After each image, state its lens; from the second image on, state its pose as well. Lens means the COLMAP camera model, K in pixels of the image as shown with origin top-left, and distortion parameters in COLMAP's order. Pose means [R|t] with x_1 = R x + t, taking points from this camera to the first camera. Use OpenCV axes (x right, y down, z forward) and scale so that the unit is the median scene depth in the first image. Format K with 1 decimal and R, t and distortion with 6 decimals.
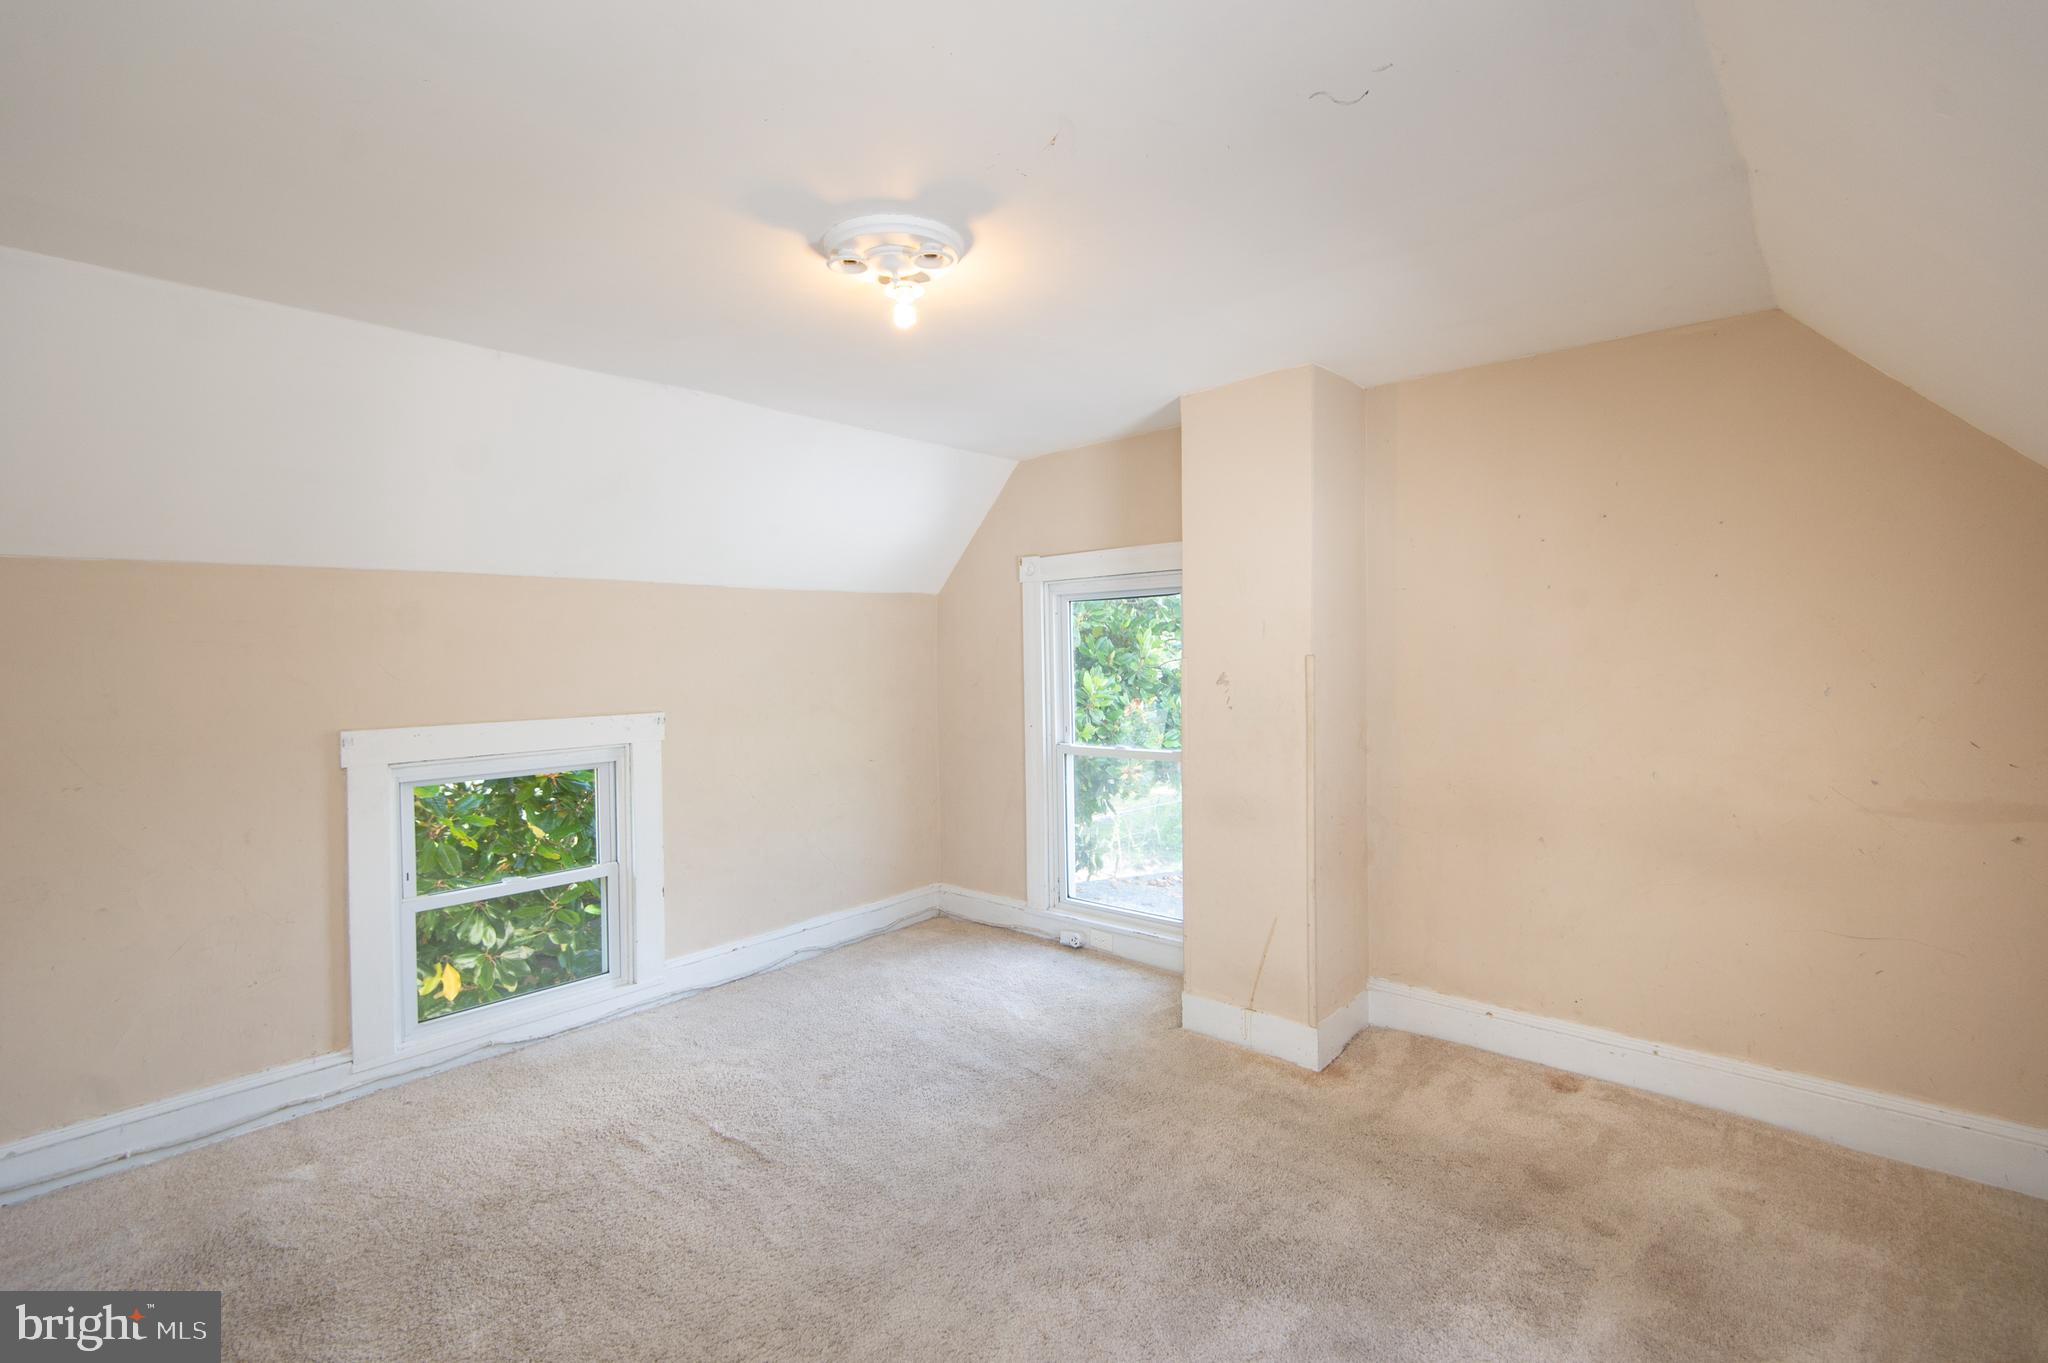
lens RADIAL K [[933.0, 0, 1024.7], [0, 933.0, 676.5], [0, 0, 1]] dist [0.001606, -0.000351]
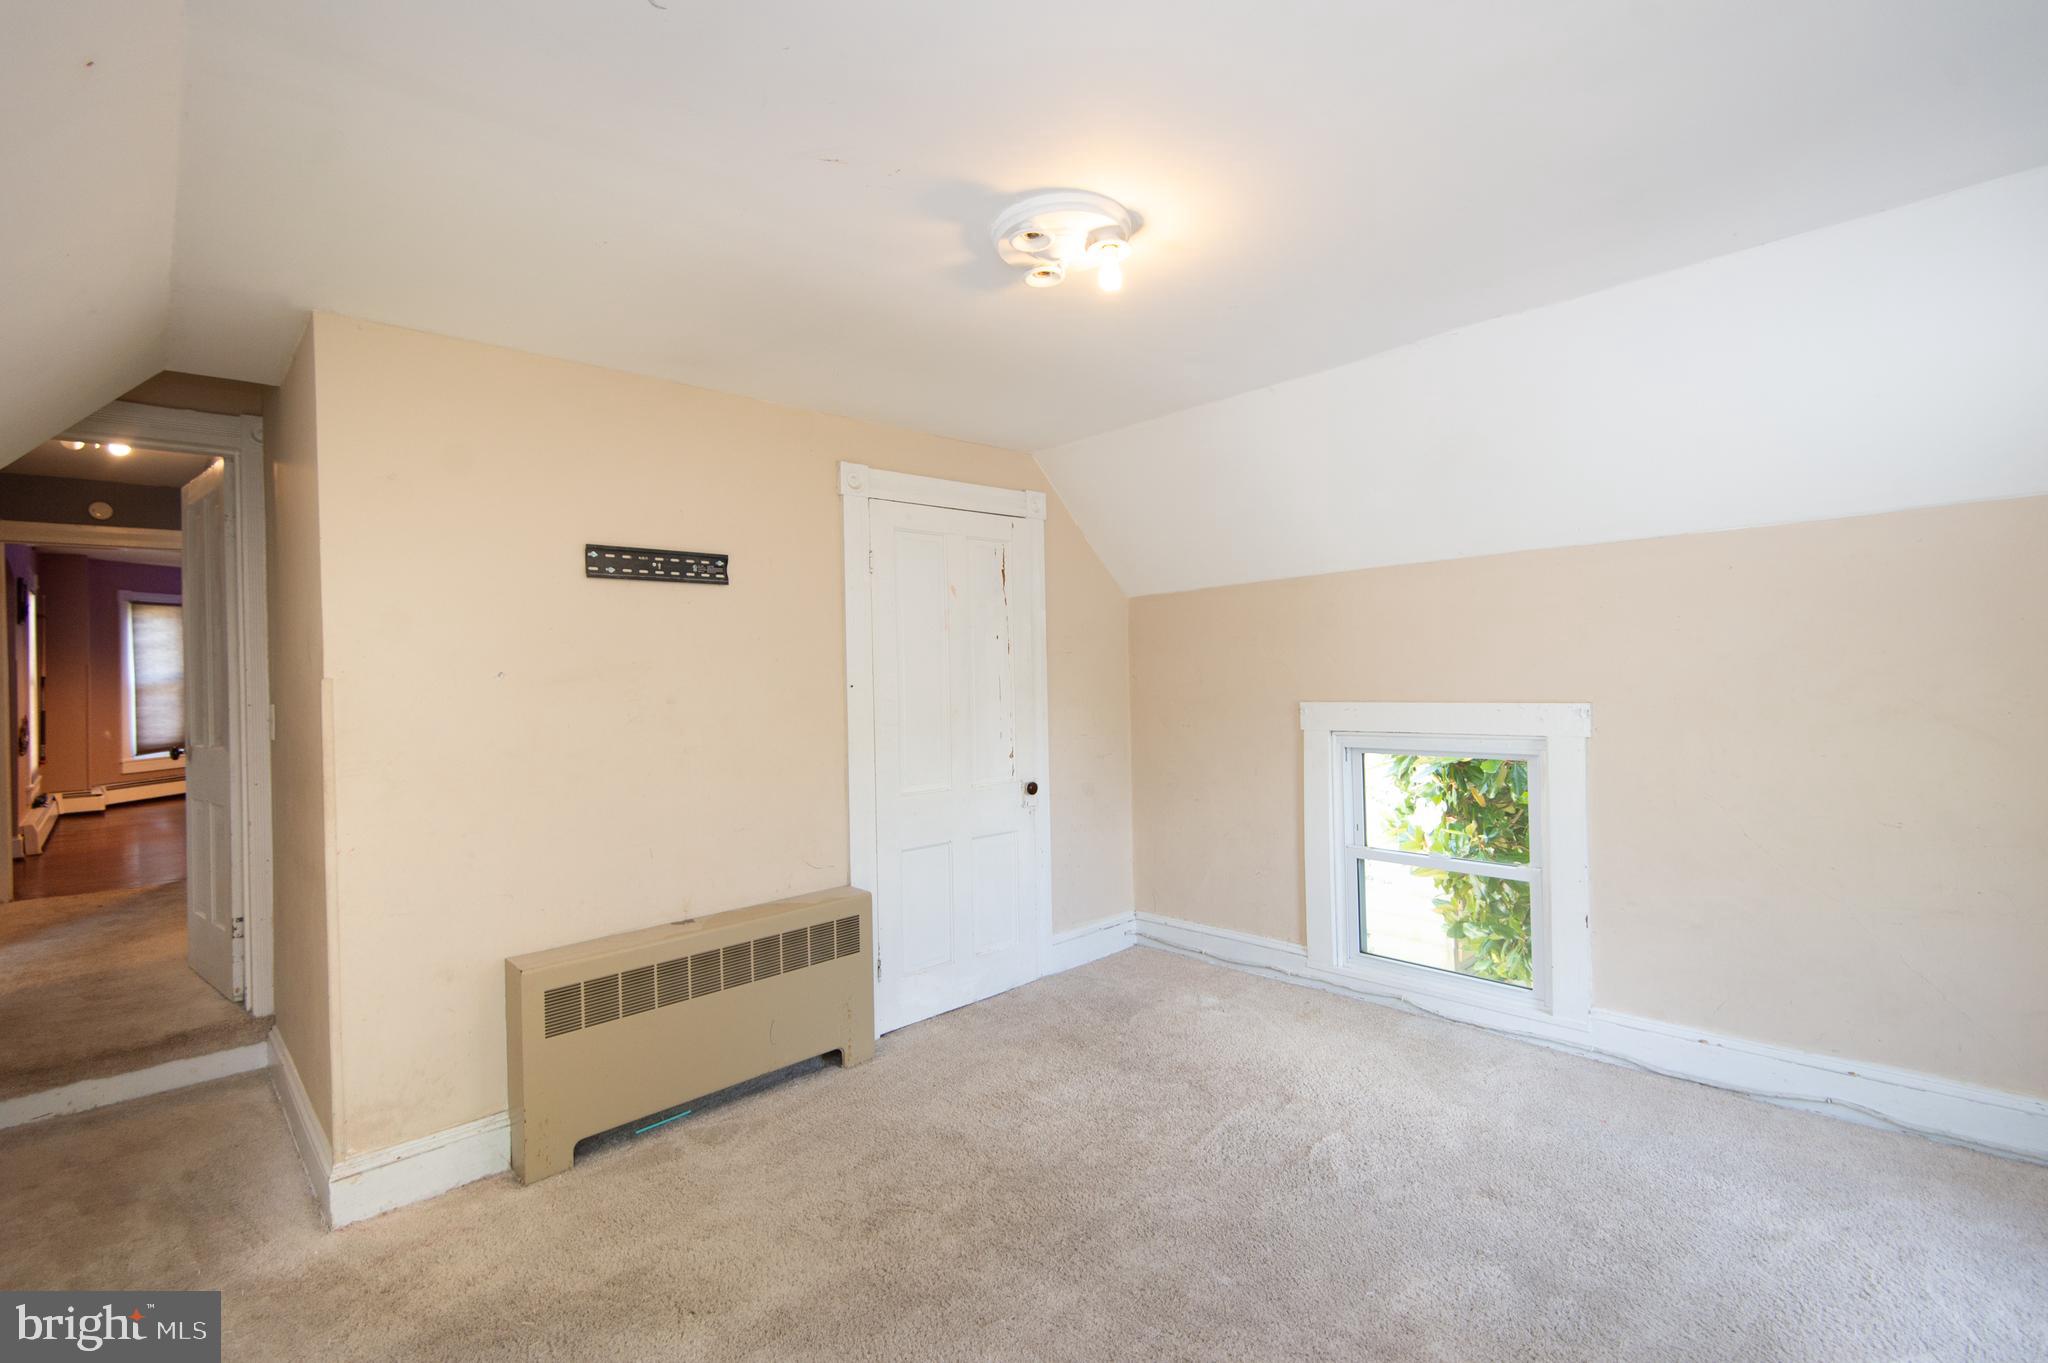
lens RADIAL K [[933.0, 0, 1024.3], [0, 933.0, 674.2], [0, 0, 1]] dist [0.001606, -0.000351]
pose [[-0.089331, 0.021747, -0.995765, 0.497327], [0.003094, 0.999763, 0.021557, -0.006943], [0.995997, -0.001155, -0.089377, 0.610829]]
